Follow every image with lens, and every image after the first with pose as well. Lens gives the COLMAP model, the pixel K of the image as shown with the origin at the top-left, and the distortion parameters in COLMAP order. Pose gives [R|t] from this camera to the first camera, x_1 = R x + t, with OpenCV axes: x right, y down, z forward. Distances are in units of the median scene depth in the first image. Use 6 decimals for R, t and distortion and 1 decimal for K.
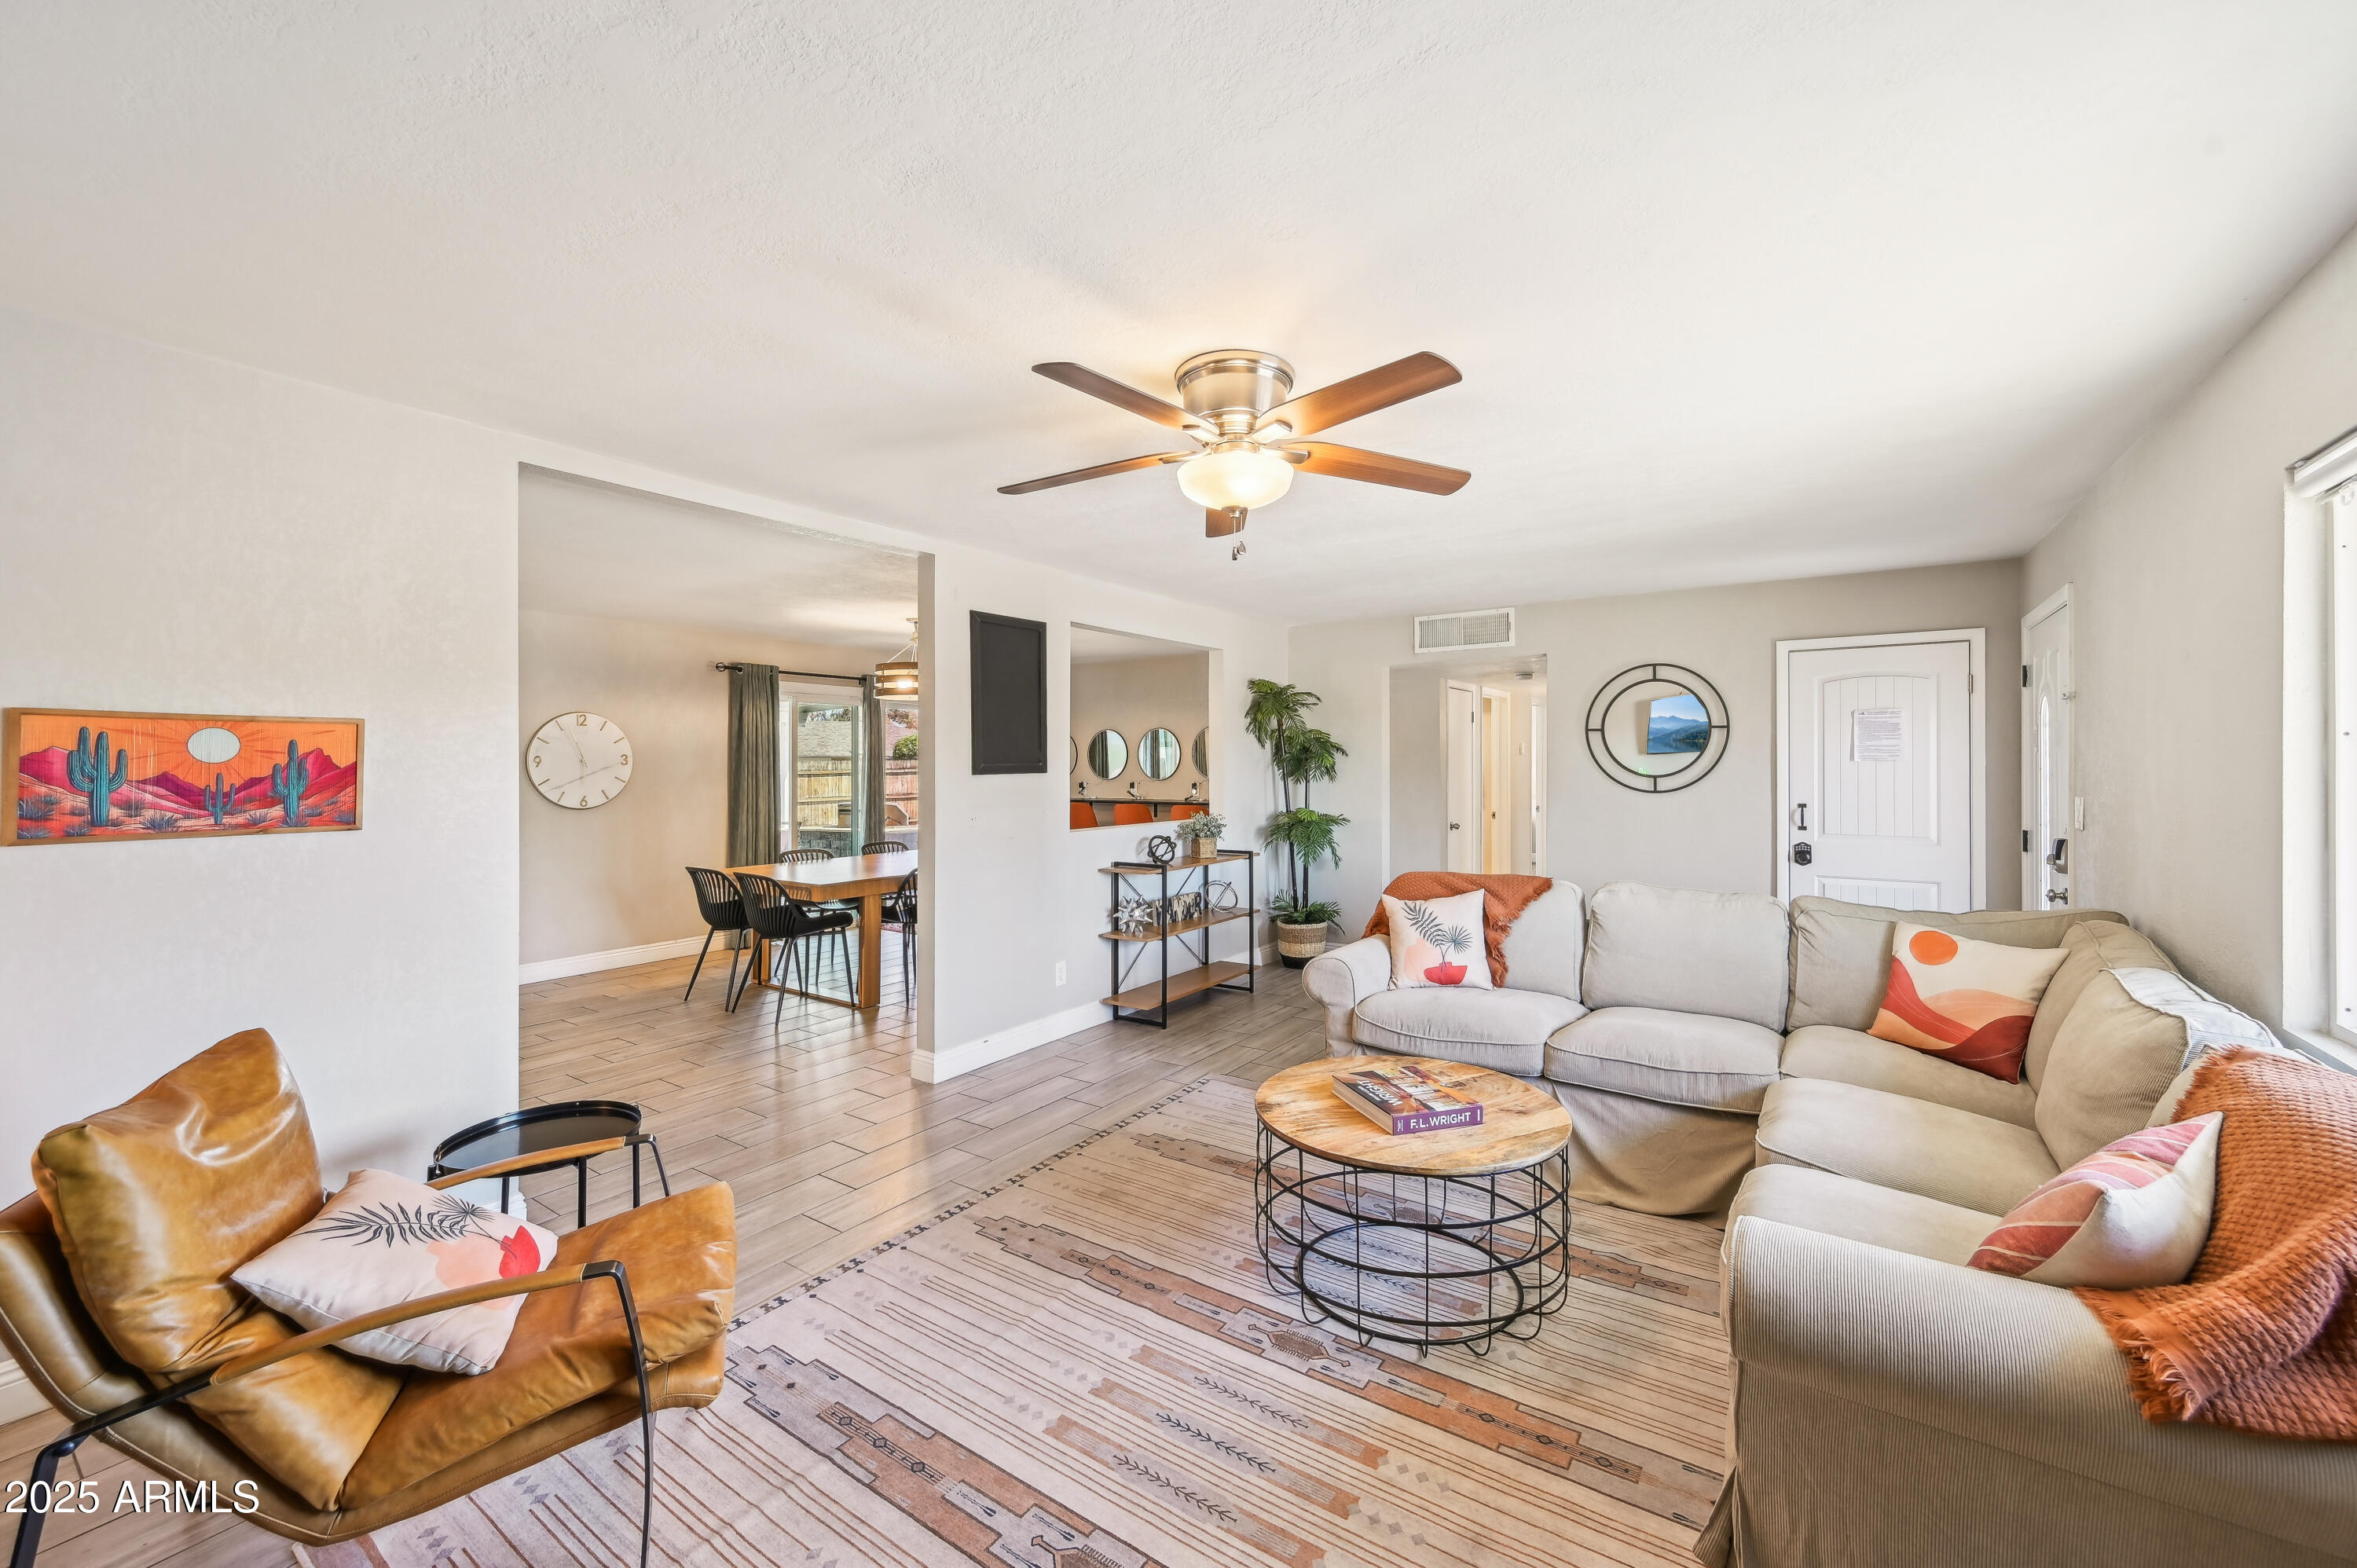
lens RADIAL K [[942.7, 0, 1173.5], [0, 942.7, 776.1], [0, 0, 1]] dist [0.000720, -0.000039]
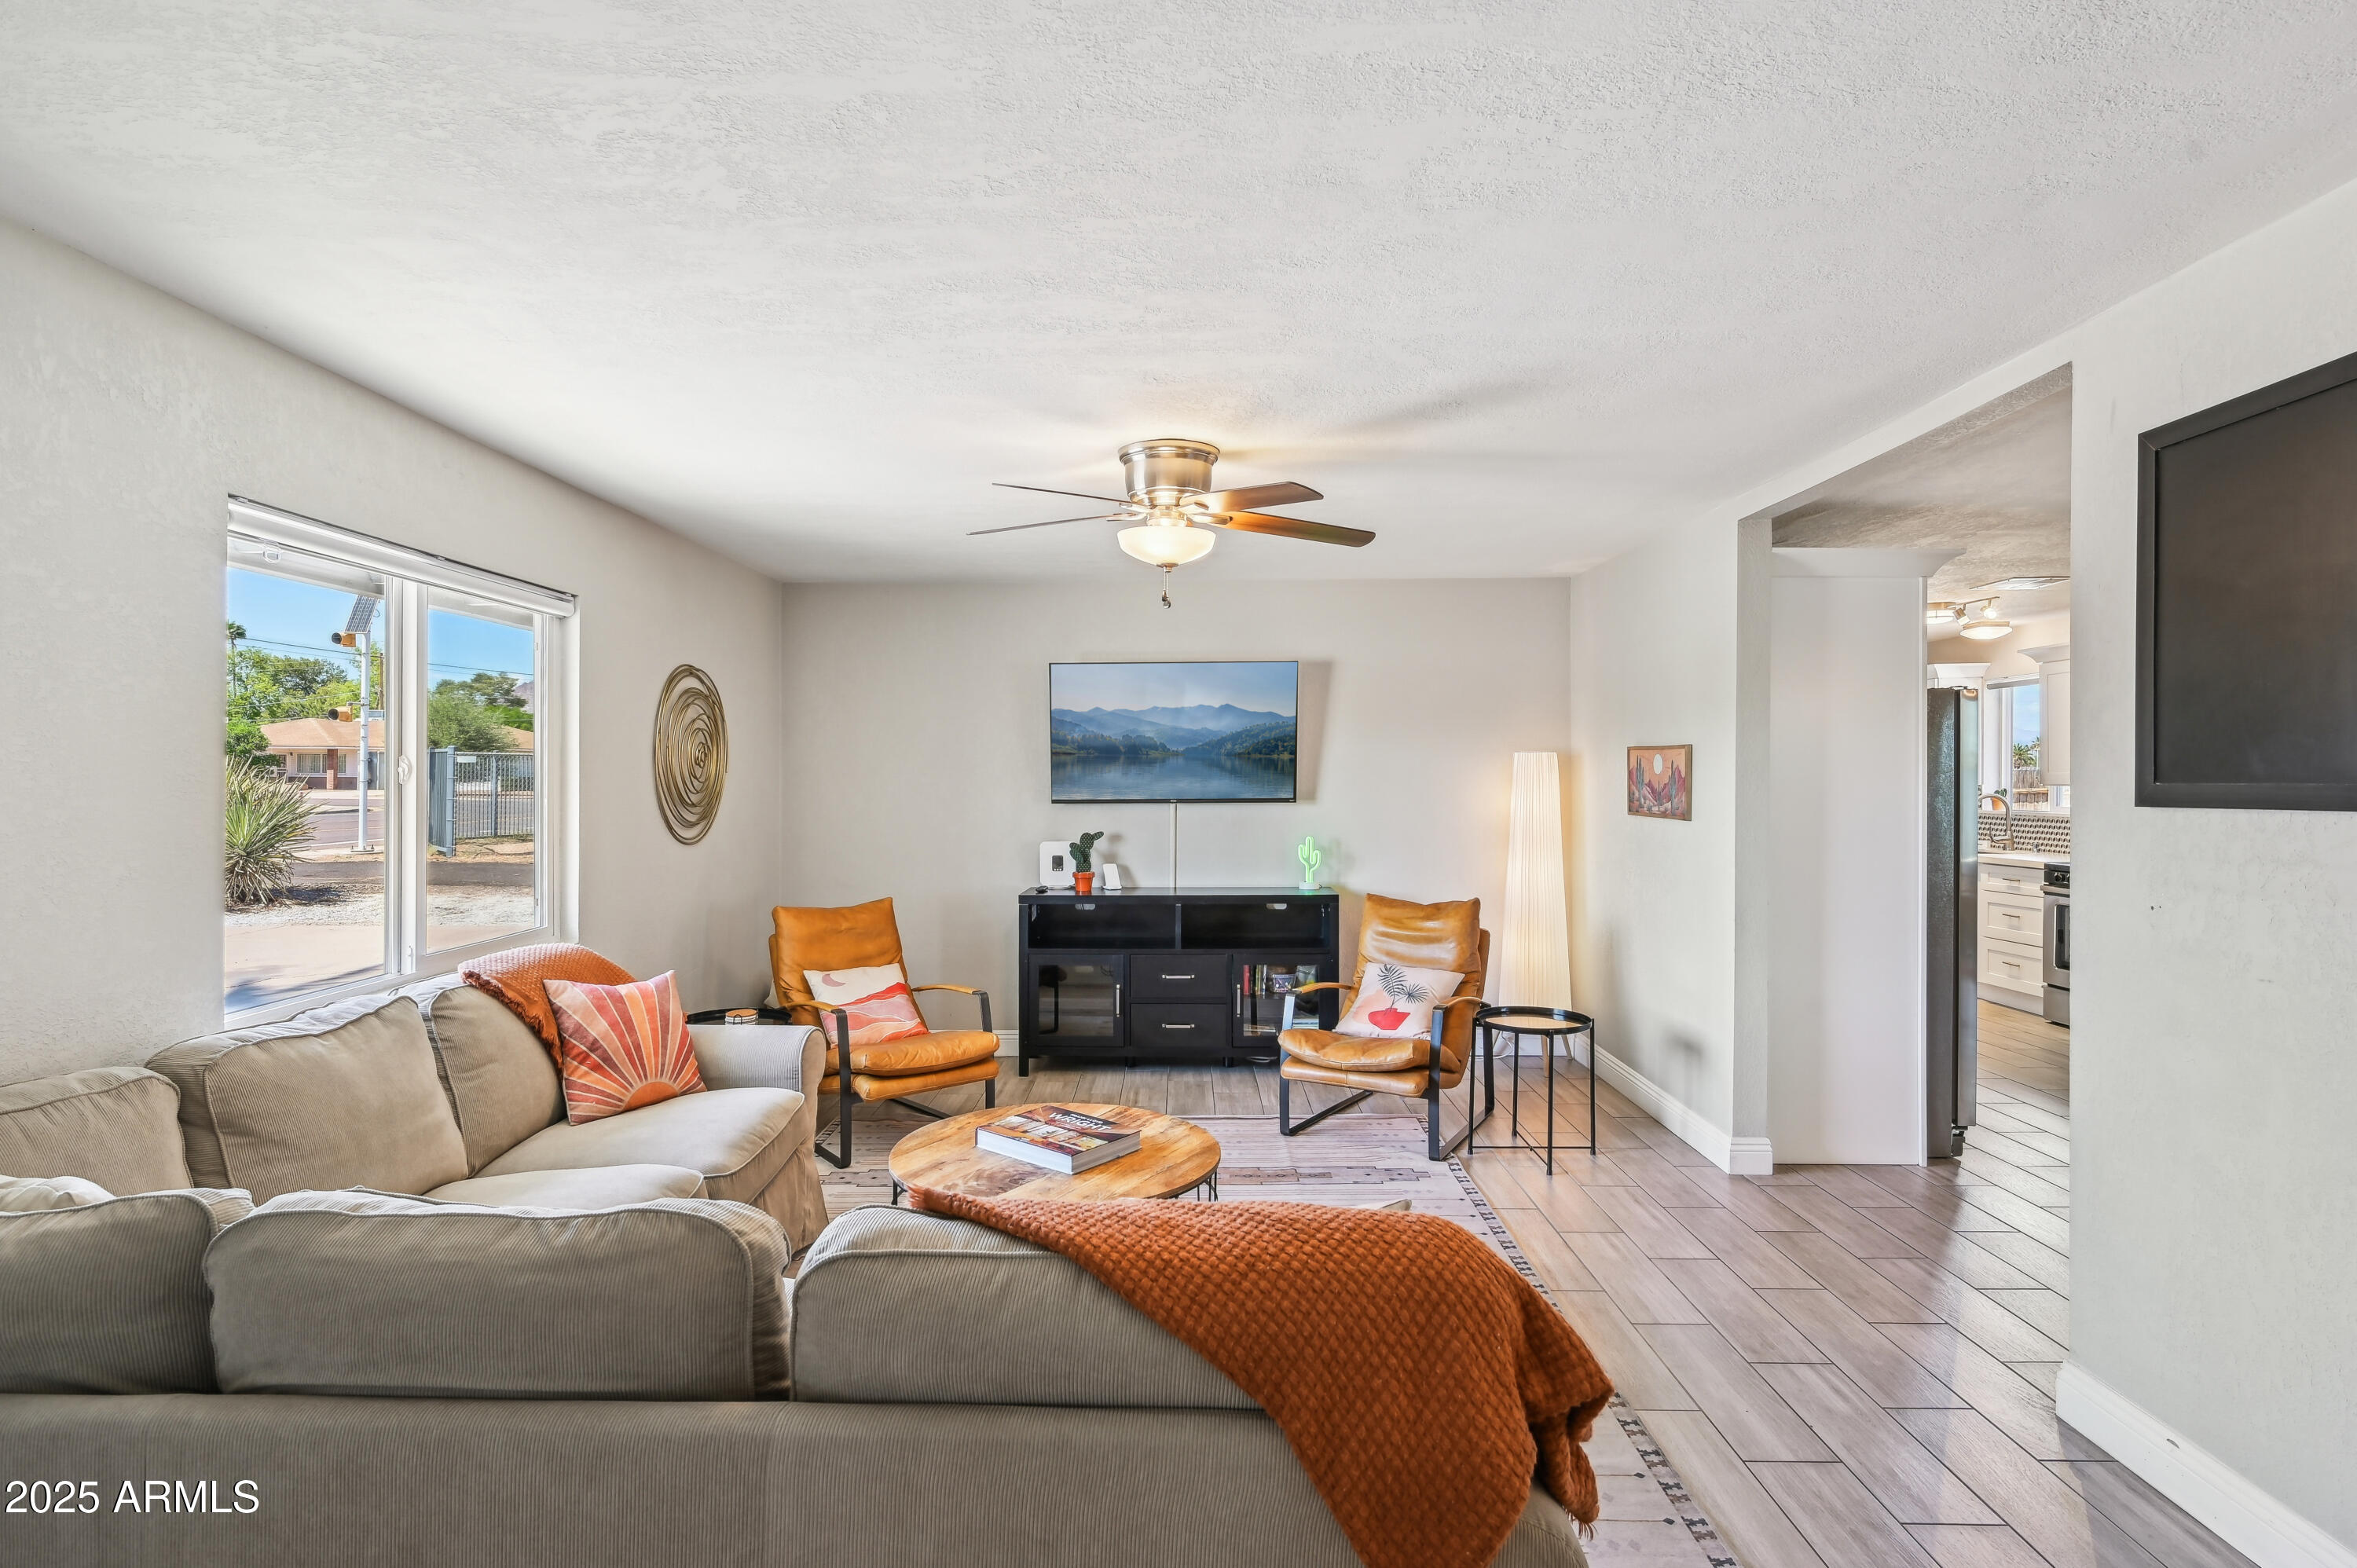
lens RADIAL K [[1163.1, 0, 1174.1], [0, 1163.1, 784.0], [0, 0, 1]] dist [0.000141, -0.000006]
pose [[-0.830498, 0.002247, -0.557017, 0.801987], [-0.001839, 0.999975, 0.006776, -0.021722], [0.557018, 0.006652, -0.830473, 2.044476]]
